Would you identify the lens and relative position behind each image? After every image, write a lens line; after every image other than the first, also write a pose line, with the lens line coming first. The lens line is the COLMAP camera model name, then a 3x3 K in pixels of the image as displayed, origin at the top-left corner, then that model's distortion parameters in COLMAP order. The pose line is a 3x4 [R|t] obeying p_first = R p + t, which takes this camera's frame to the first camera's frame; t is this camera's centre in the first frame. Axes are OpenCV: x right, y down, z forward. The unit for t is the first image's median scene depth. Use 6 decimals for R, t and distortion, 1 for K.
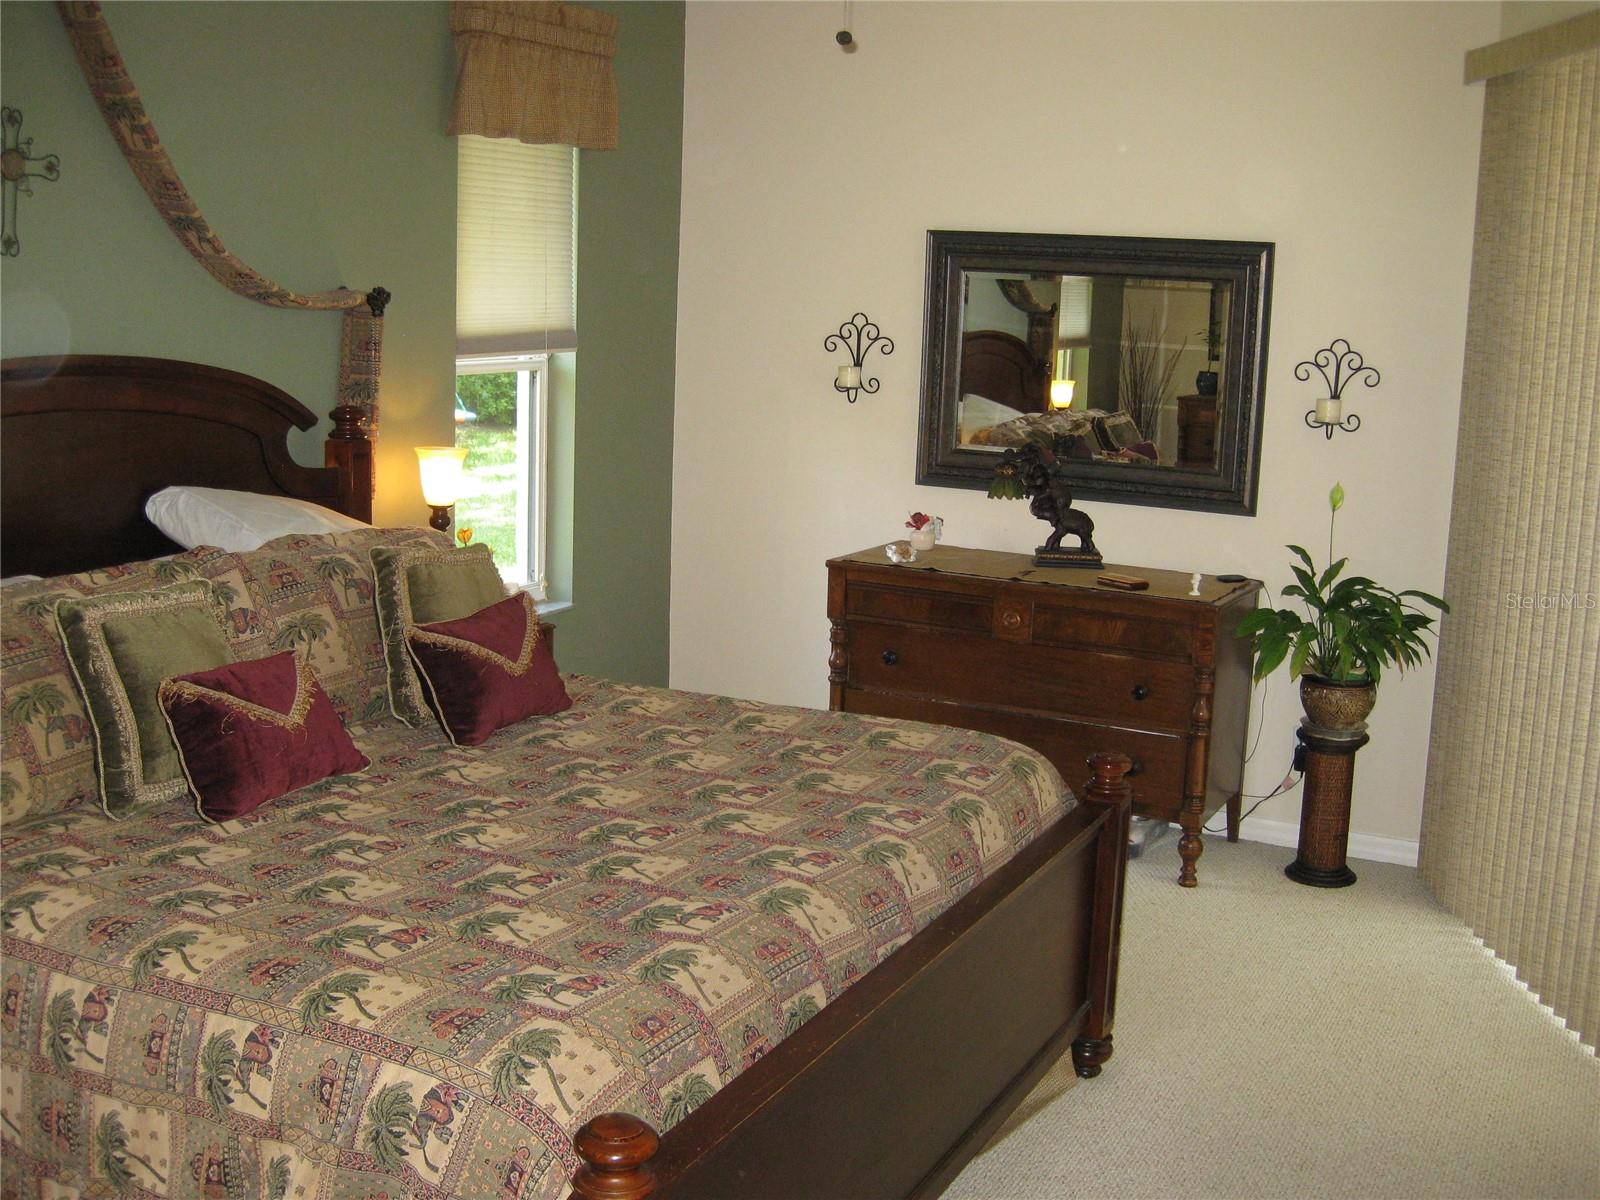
lens RADIAL K [[1757.4, 0, 804.3], [0, 1757.4, 603.5], [0, 0, 1]] dist [-0.137021, 0.000000]
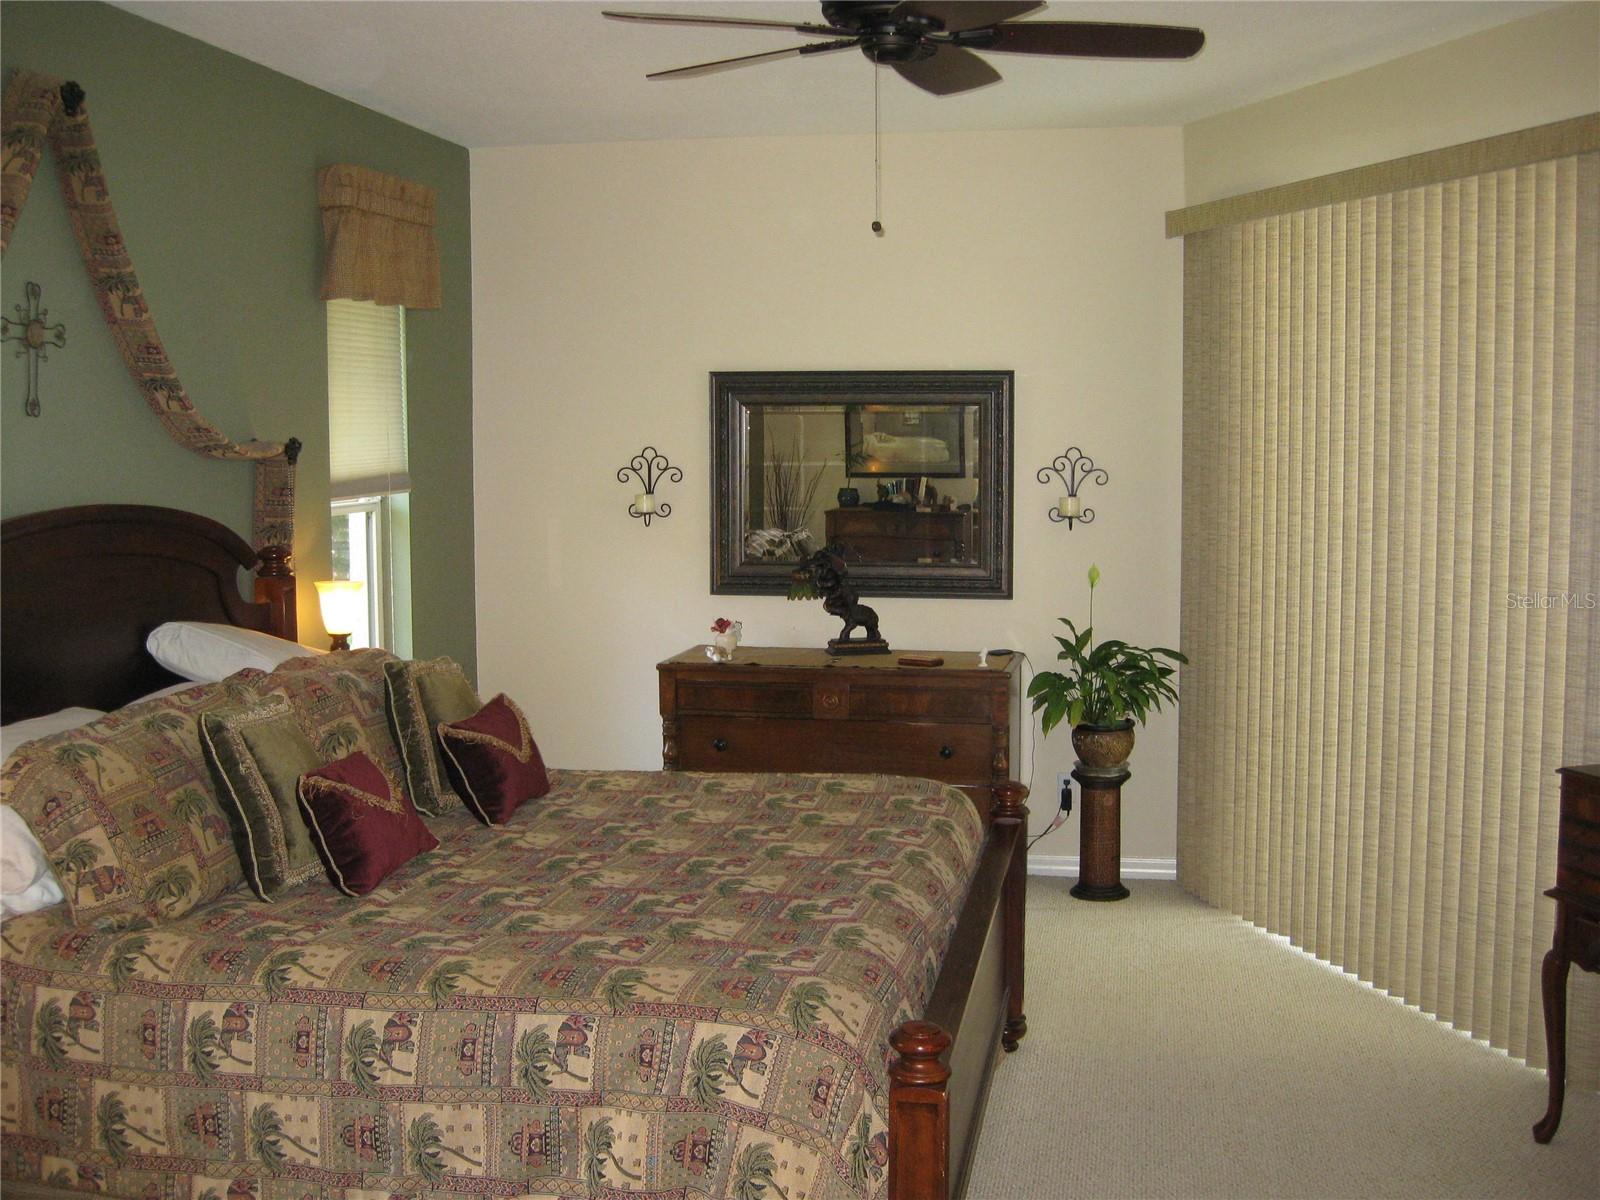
lens RADIAL K [[1757.4, 0, 797.9], [0, 1757.4, 600.7], [0, 0, 1]] dist [-0.137021, 0.000000]
pose [[0.962623, -0.064754, 0.262990, -0.237127], [0.085318, 0.994063, -0.067529, 0.023330], [-0.257055, 0.087443, 0.962432, -0.140183]]
